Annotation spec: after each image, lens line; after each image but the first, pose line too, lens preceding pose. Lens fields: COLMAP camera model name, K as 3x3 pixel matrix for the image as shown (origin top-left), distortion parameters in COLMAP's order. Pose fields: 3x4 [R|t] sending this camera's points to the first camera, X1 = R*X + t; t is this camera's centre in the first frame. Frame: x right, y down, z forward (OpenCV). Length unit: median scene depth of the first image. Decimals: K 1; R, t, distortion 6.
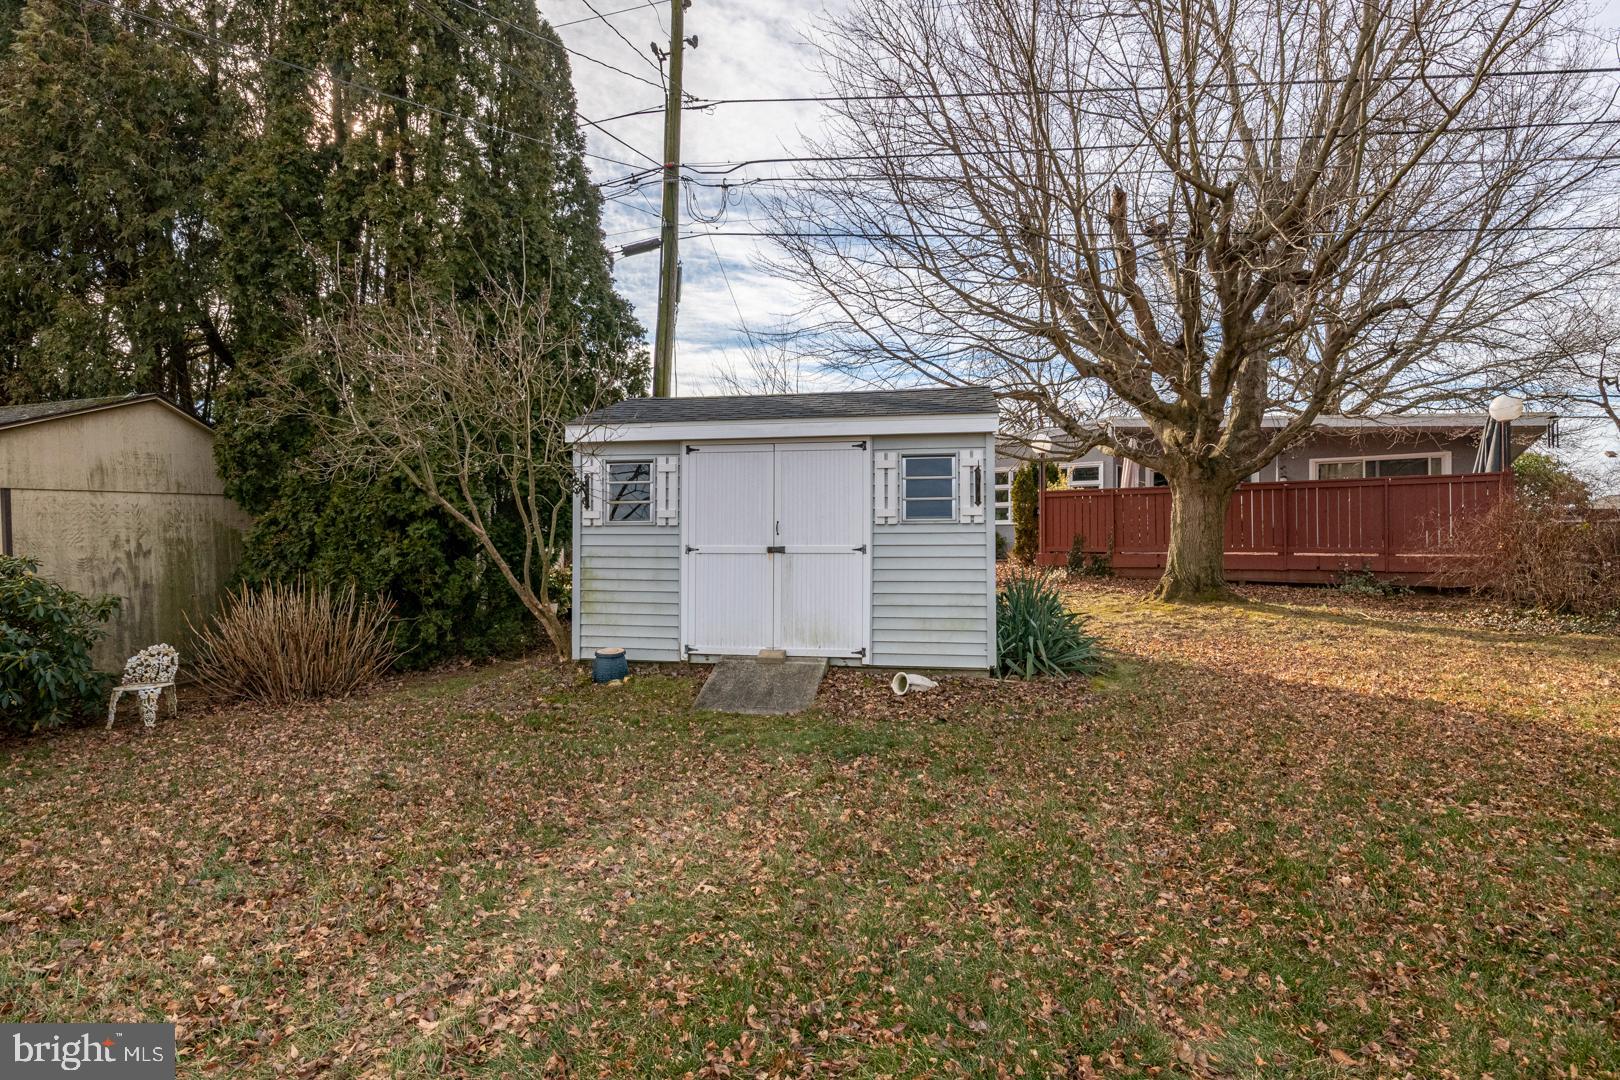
lens RADIAL K [[834.8, 0, 800.6], [0, 834.8, 539.7], [0, 0, 1]] dist [0.002894, -0.007215]
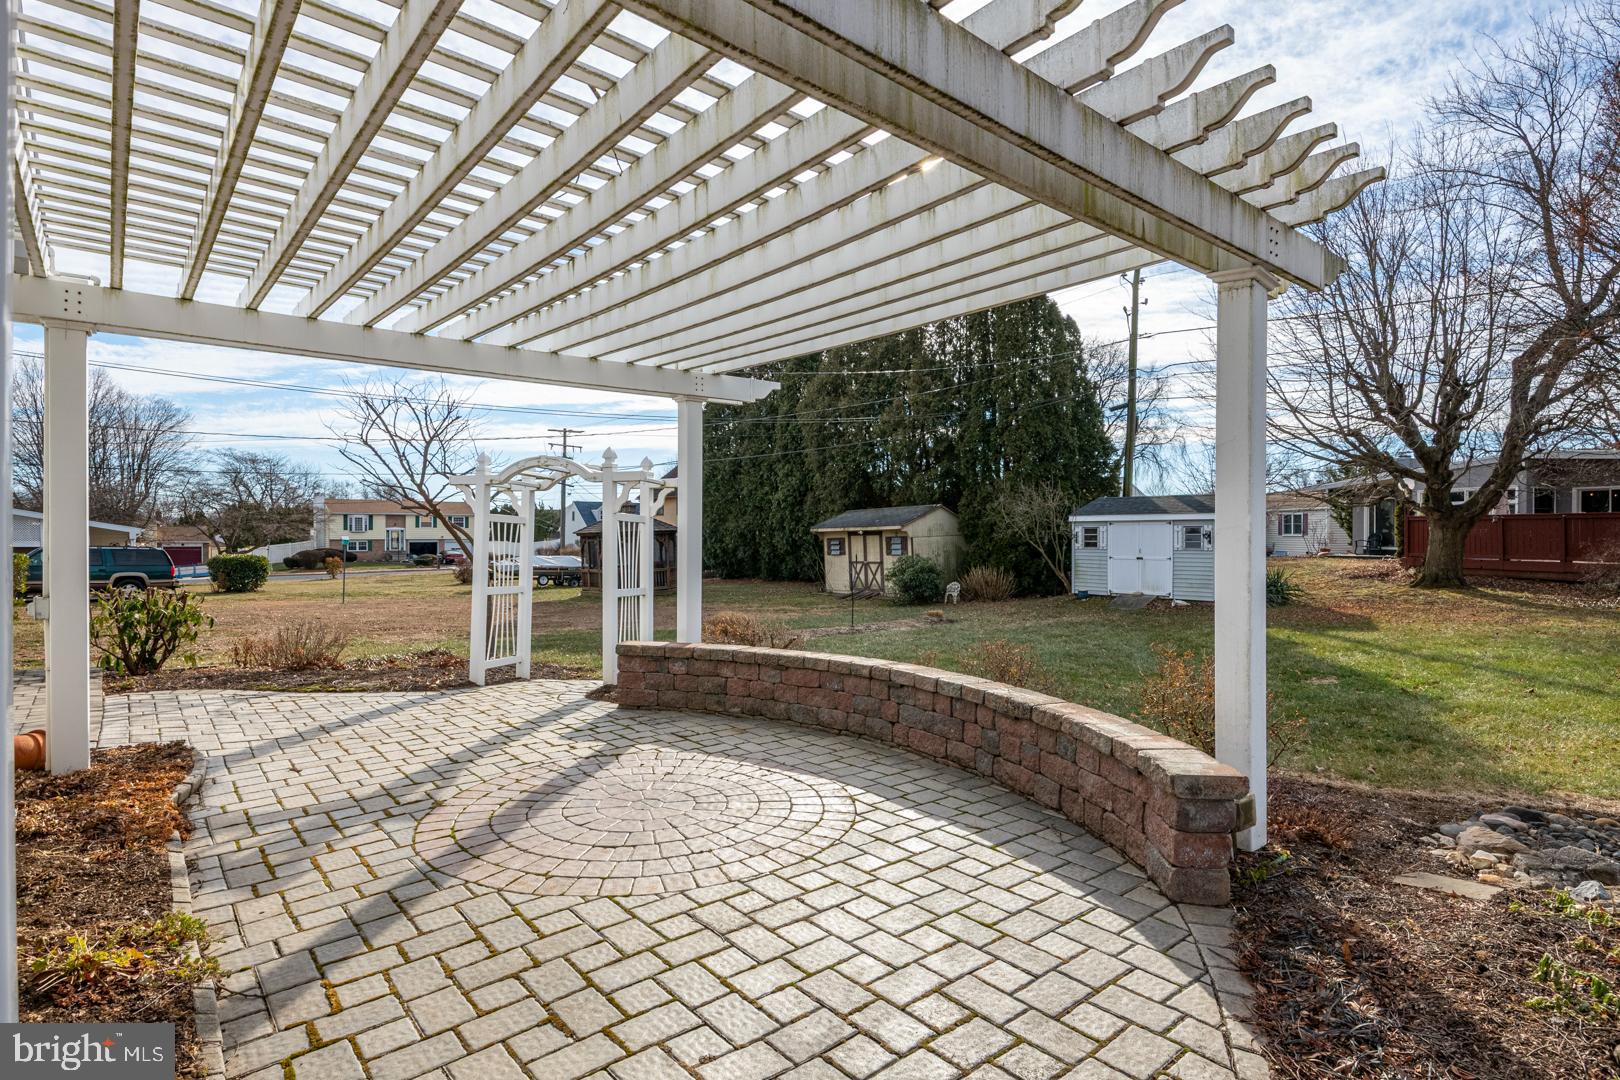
lens RADIAL K [[834.8, 0, 804.1], [0, 834.8, 535.3], [0, 0, 1]] dist [0.002894, -0.007215]
pose [[0.793551, 0.000682, -0.608504, 0.794134], [0.007257, 0.999918, 0.010584, -0.105186], [0.608461, -0.012815, 0.793480, -1.976733]]
